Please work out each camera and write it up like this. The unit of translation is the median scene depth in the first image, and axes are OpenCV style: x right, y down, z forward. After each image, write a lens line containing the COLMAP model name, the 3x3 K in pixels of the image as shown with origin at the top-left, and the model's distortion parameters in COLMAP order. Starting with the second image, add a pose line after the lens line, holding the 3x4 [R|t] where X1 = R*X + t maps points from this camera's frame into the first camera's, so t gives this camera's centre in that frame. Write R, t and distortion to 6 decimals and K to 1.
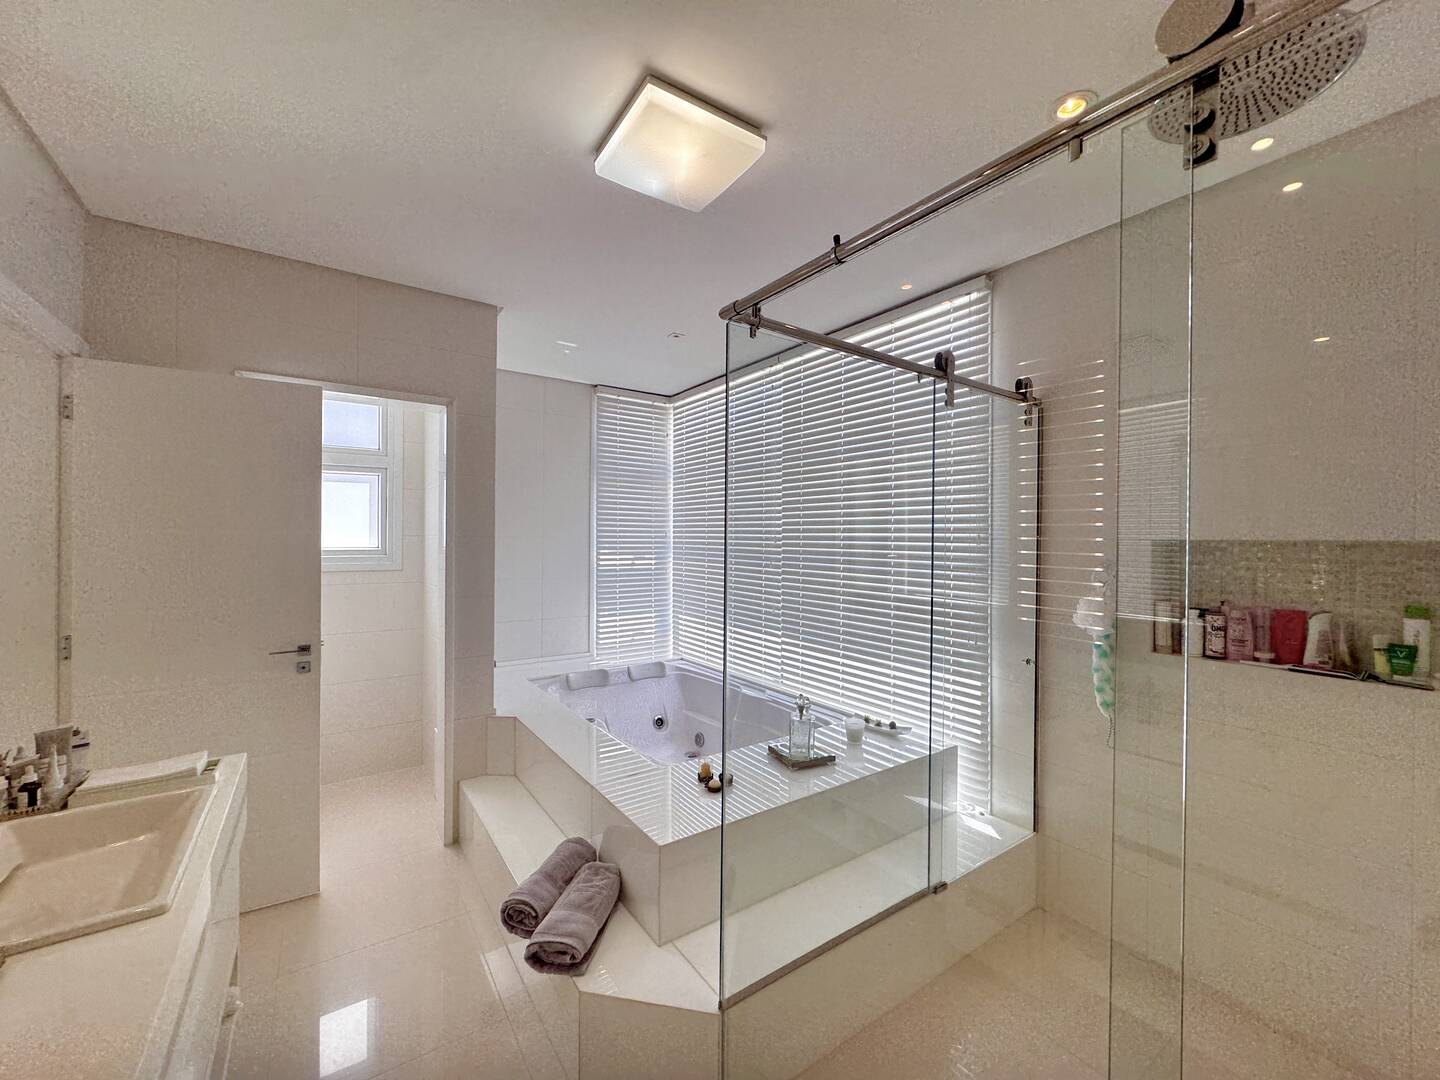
lens RADIAL K [[575.6, 0, 714.3], [0, 575.6, 540.5], [0, 0, 1]] dist [-0.004402, 0.000900]
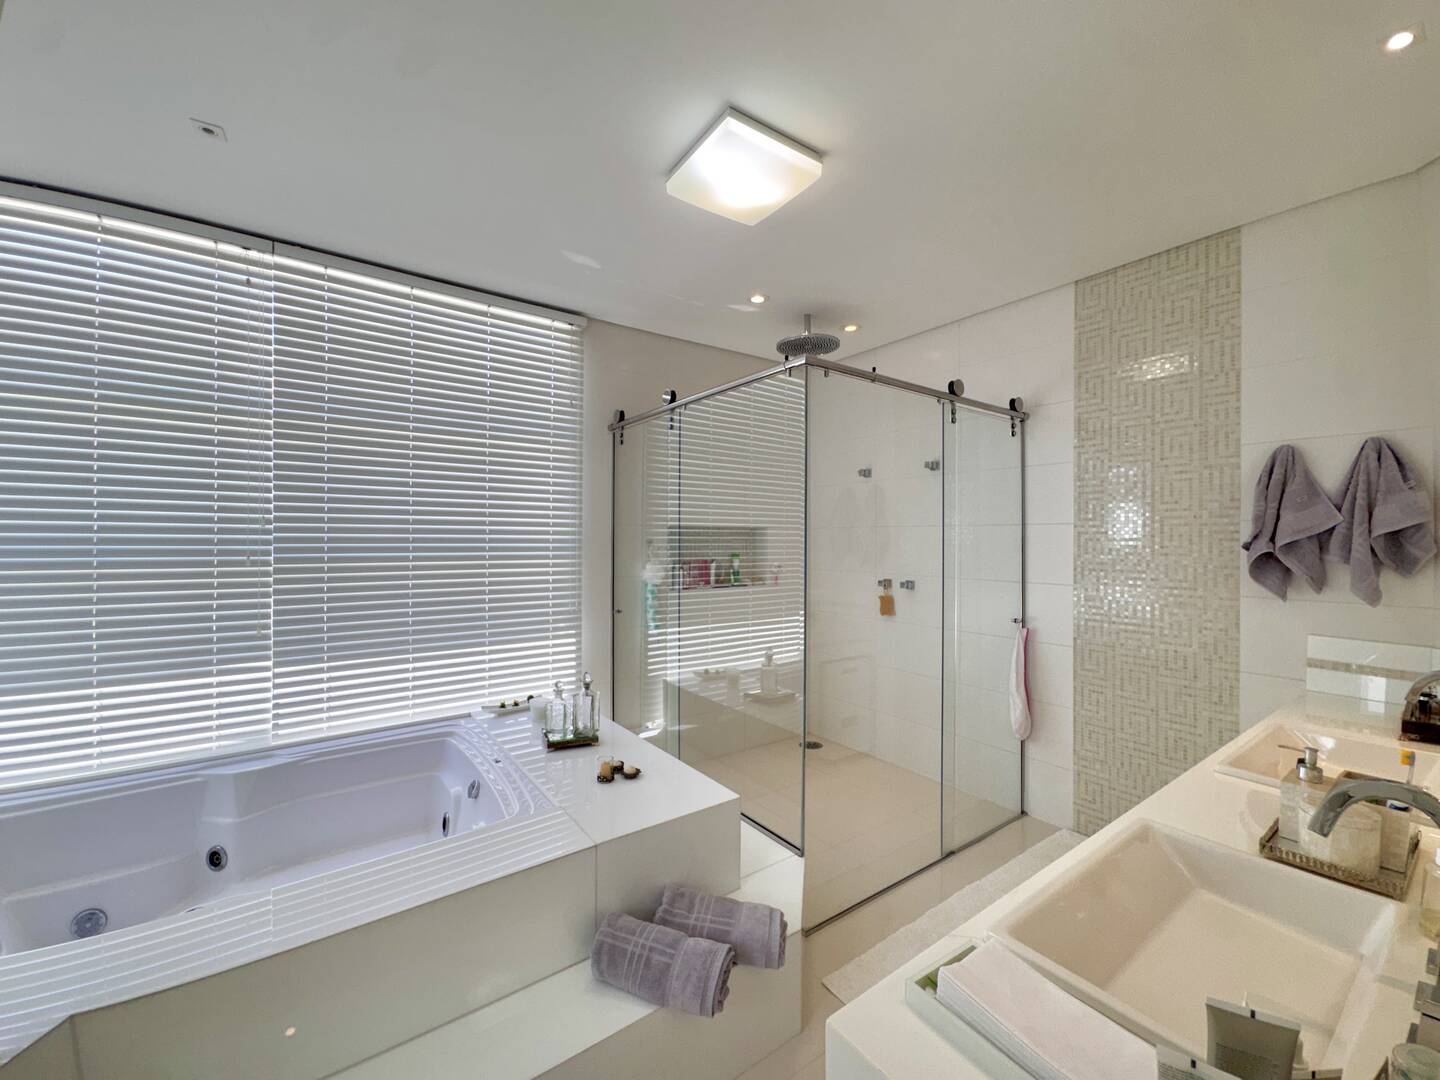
lens RADIAL K [[575.6, 0, 713.6], [0, 575.6, 535.7], [0, 0, 1]] dist [-0.004402, 0.000900]
pose [[-0.025519, -0.002180, 0.999672, -0.734656], [0.001686, 0.999996, 0.002224, 0.018802], [-0.999673, 0.001743, -0.025515, 0.671434]]
